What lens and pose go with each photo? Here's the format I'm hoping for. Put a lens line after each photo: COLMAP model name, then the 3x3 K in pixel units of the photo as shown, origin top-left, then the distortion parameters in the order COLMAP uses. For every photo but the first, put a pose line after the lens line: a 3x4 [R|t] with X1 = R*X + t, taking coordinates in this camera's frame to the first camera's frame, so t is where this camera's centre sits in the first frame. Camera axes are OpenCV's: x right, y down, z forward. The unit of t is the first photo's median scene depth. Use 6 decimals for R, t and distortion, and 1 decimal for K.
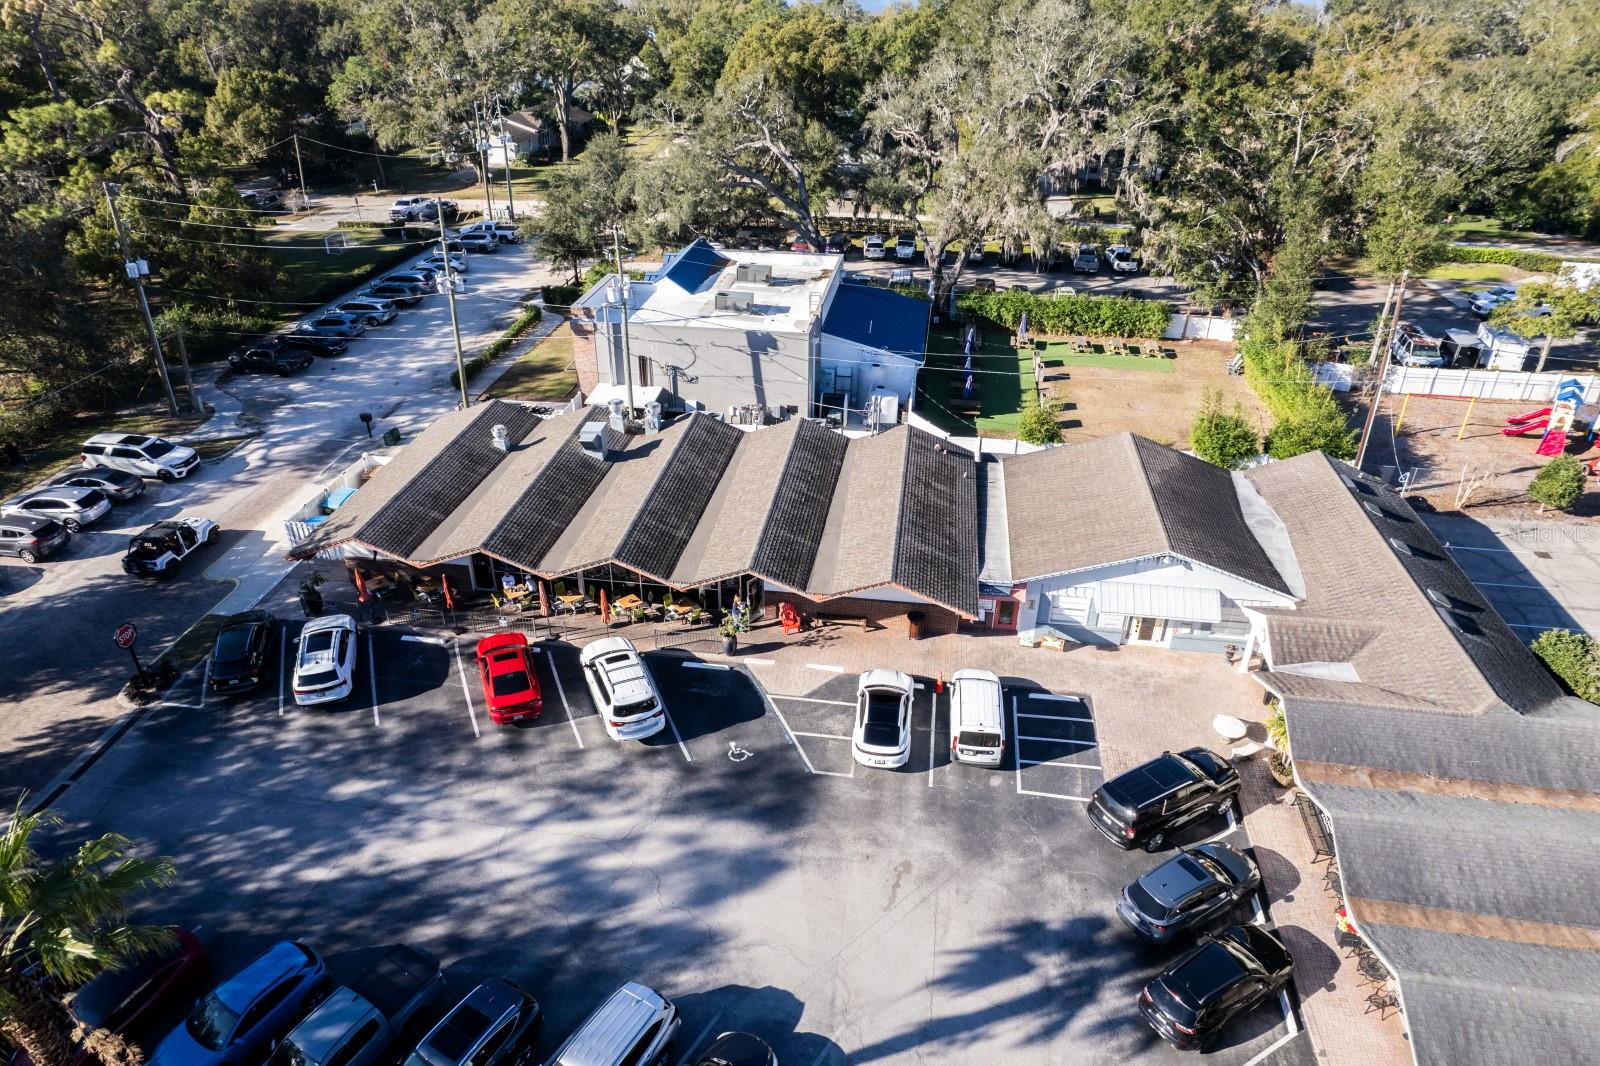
lens RADIAL K [[1025.7, 0, 800.2], [0, 1025.7, 541.2], [0, 0, 1]] dist [-0.049412, 0.029967]
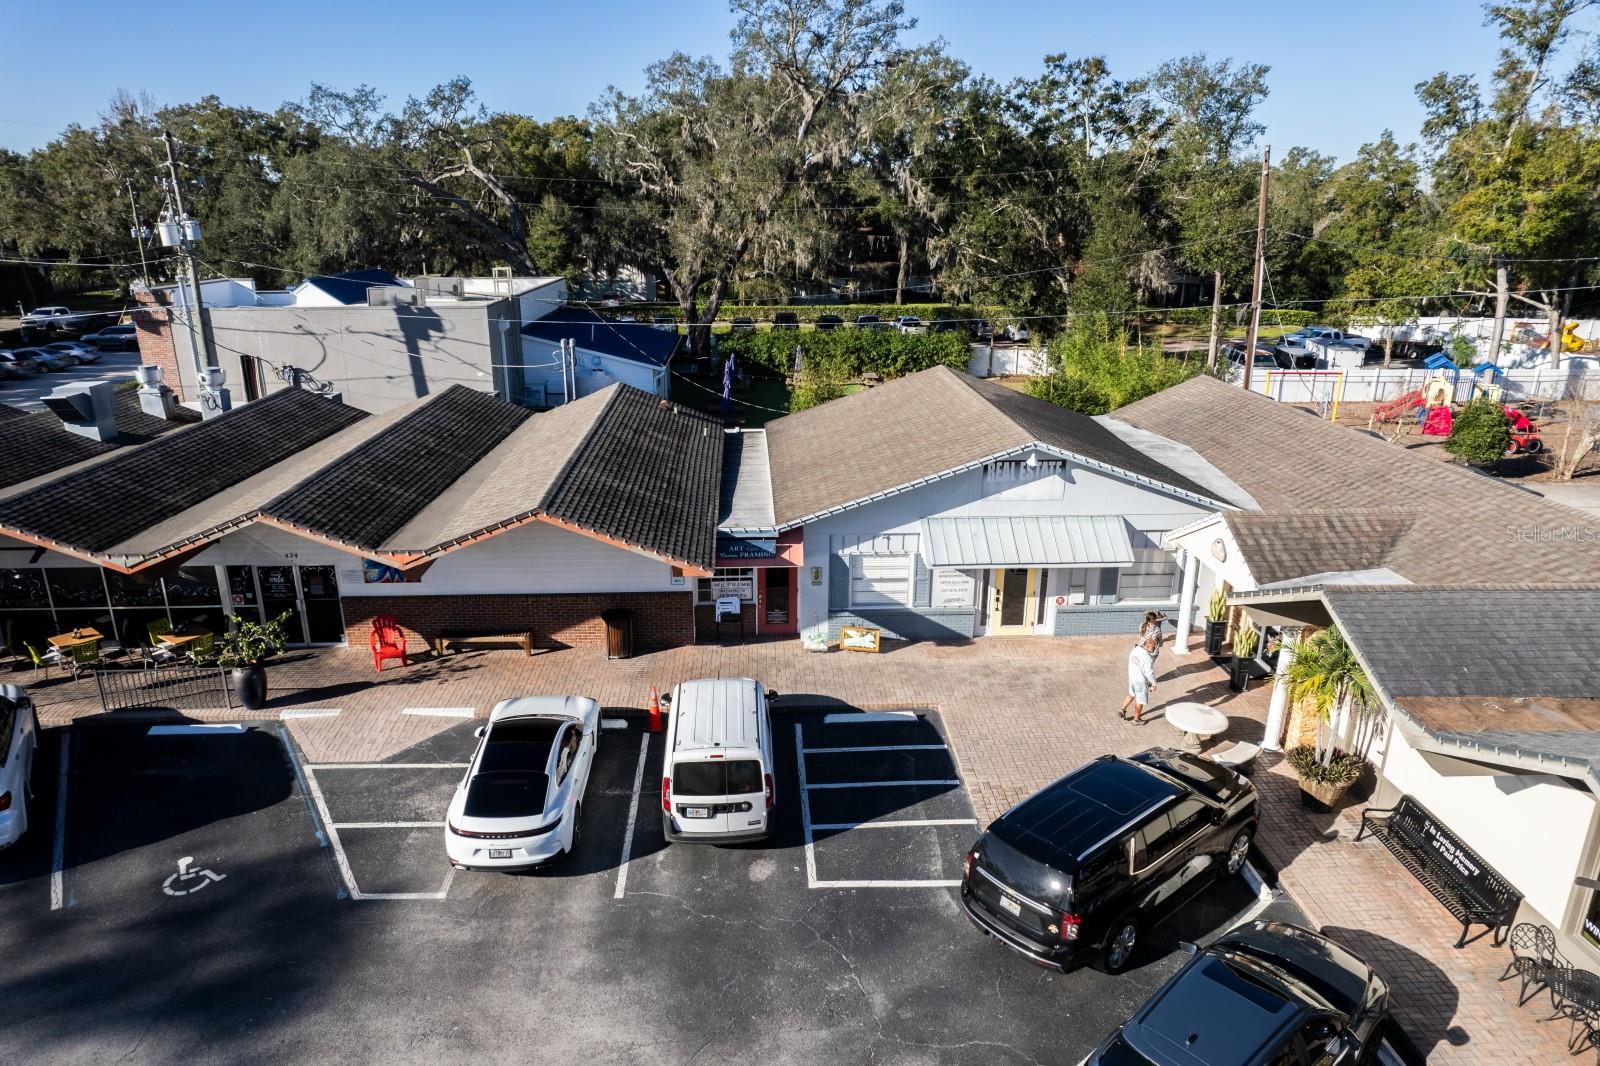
lens RADIAL K [[1025.7, 0, 796.3], [0, 1025.7, 536.1], [0, 0, 1]] dist [-0.049412, 0.029967]
pose [[0.982363, -0.062747, 0.176142, 0.113801], [0.098332, 0.974596, -0.201228, 0.153553], [-0.159041, 0.215000, 0.963577, 0.438107]]
